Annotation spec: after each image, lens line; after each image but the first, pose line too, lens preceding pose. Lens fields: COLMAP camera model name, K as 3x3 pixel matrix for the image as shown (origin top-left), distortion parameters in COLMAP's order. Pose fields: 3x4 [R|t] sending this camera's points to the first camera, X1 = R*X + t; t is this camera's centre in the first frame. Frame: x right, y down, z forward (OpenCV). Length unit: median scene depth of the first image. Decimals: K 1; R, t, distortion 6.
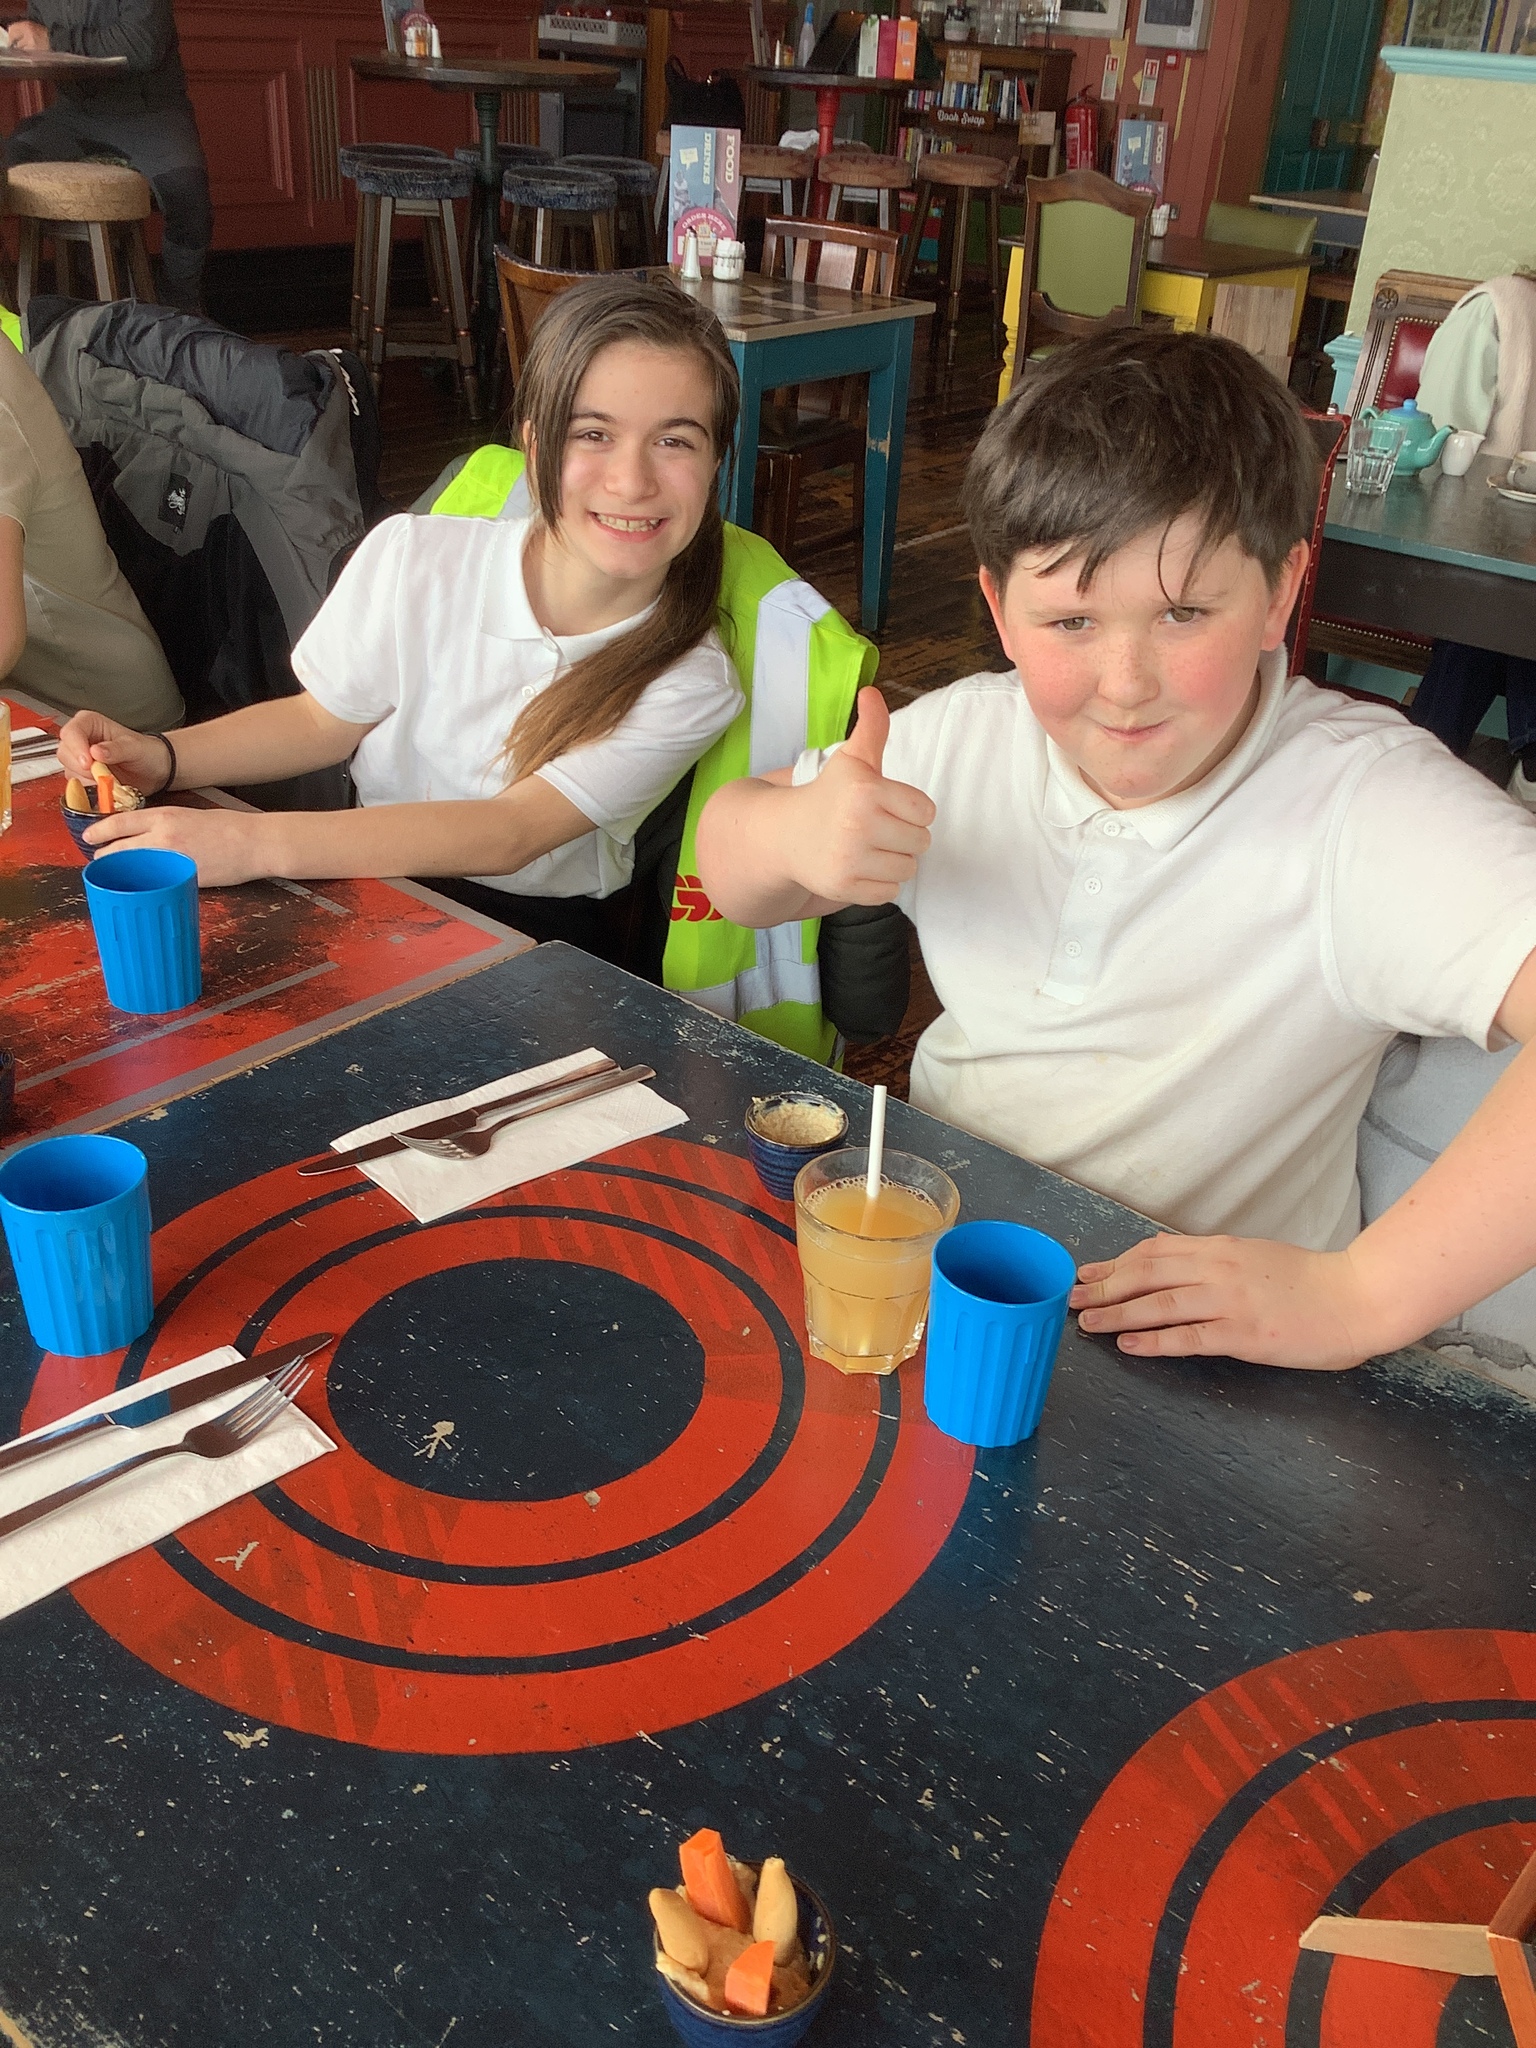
lens RADIAL K [[1863.5, 0, 771.1], [0, 1863.5, 1027.0], [0, 0, 1]] dist [0.016752, 0.003252]
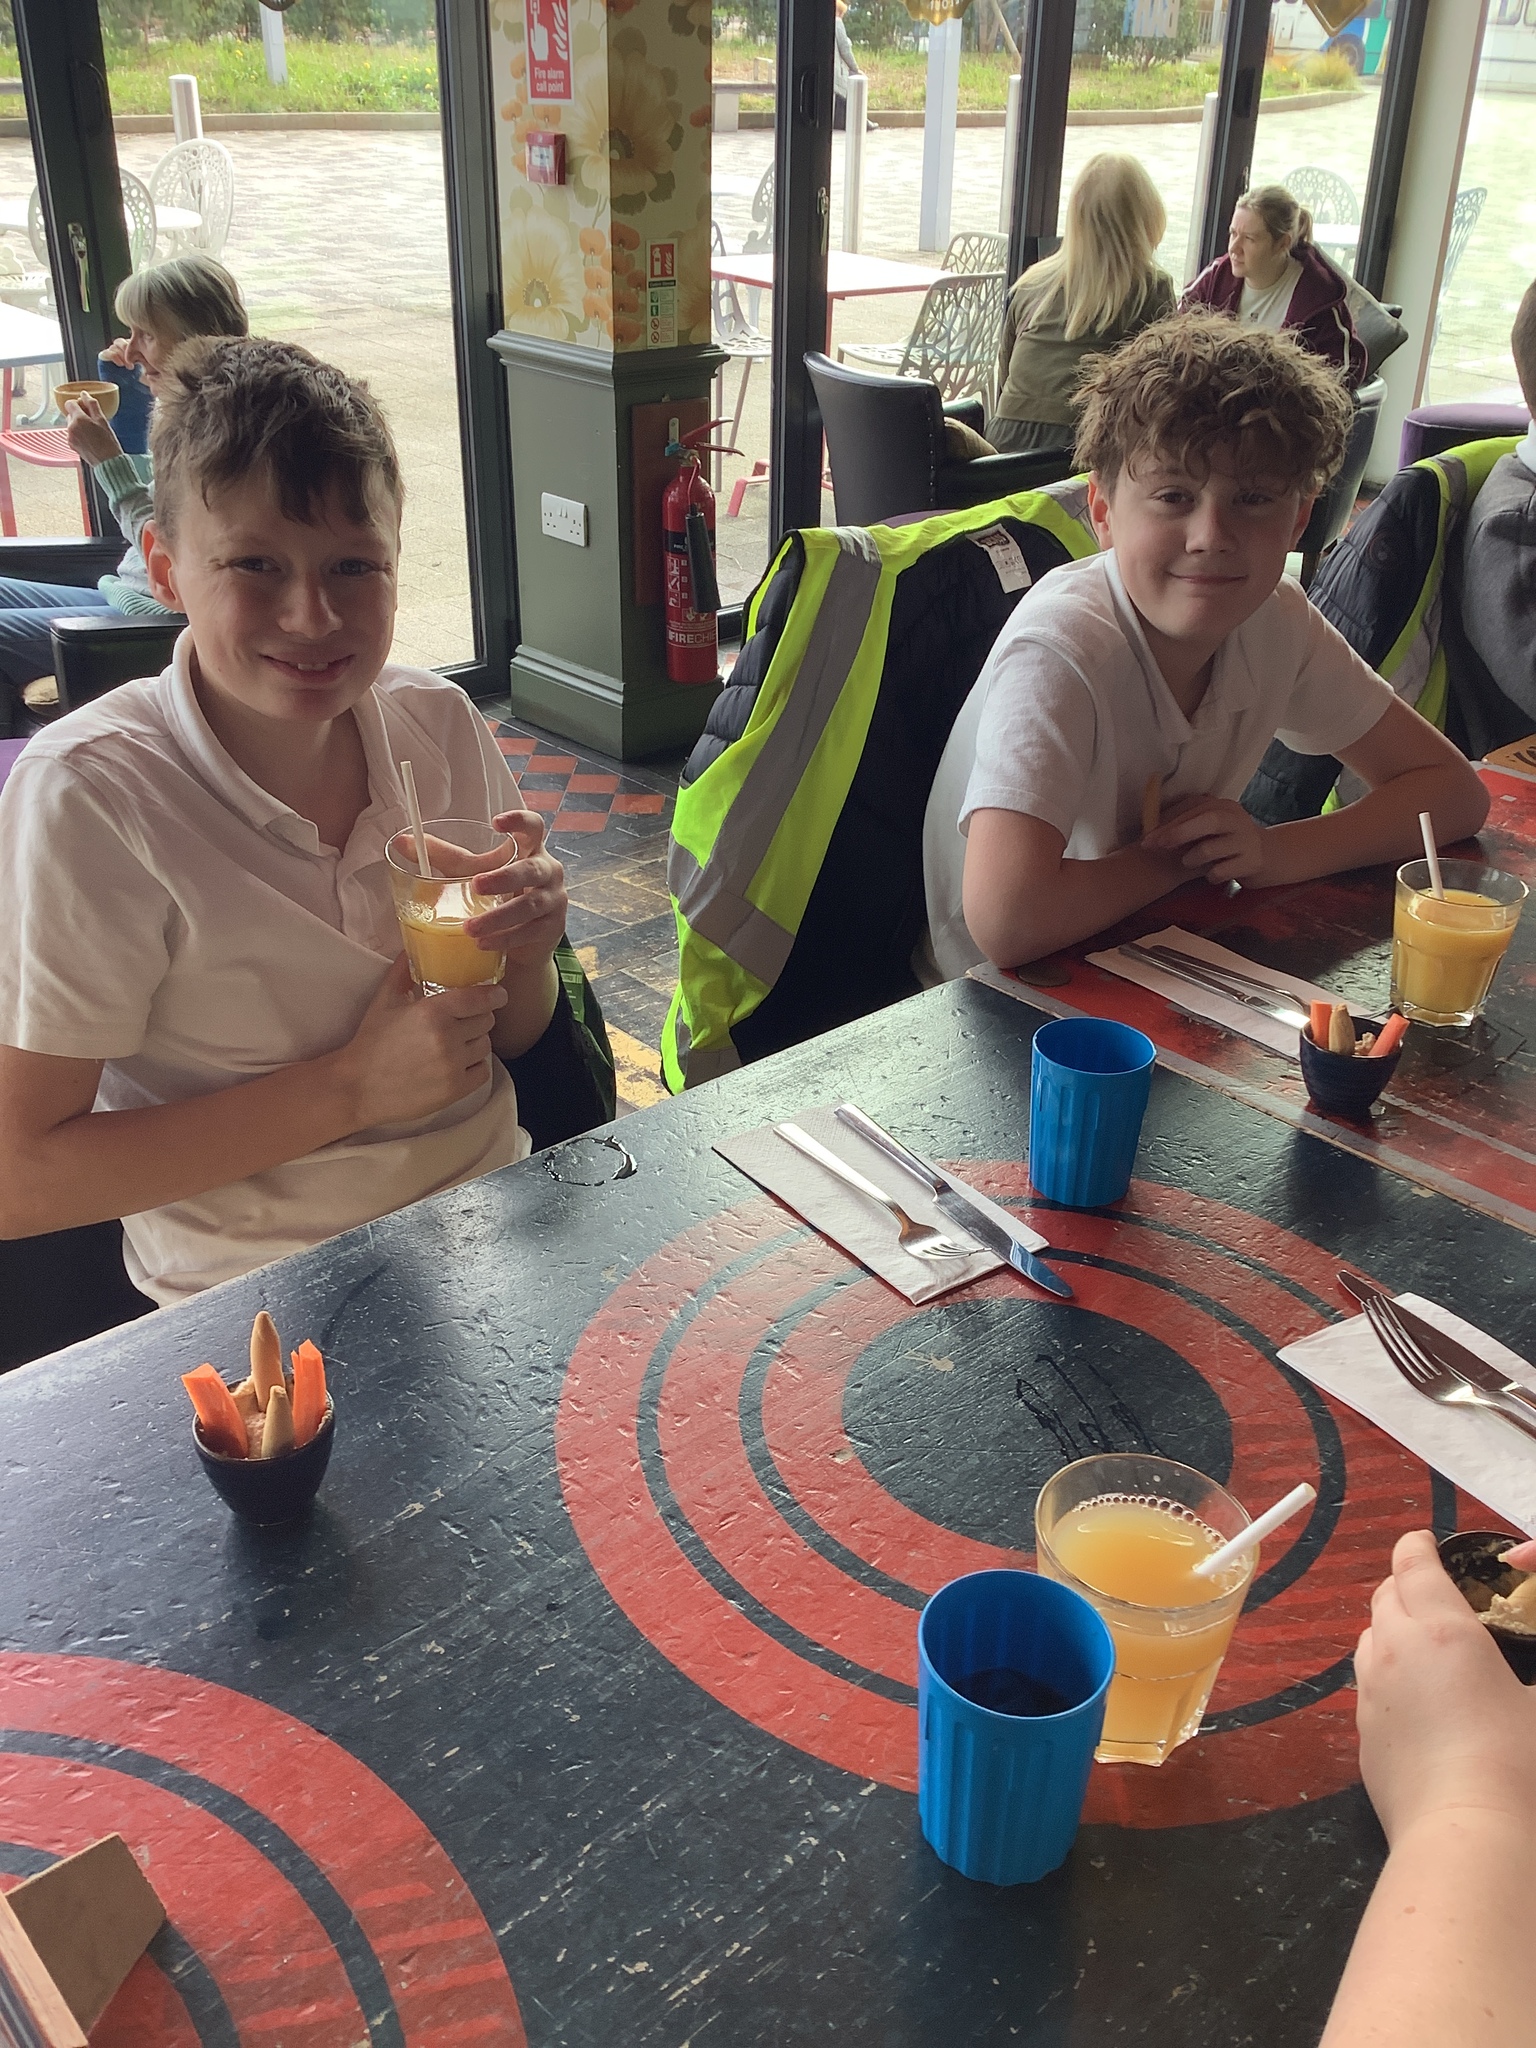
lens RADIAL K [[1863.5, 0, 763.9], [0, 1863.5, 1019.7], [0, 0, 1]] dist [0.016752, 0.003252]
pose [[-0.129930, 0.412708, -0.901549, 0.819384], [-0.510273, 0.751773, 0.417684, -0.370026], [0.850141, 0.514306, 0.112915, 0.813771]]
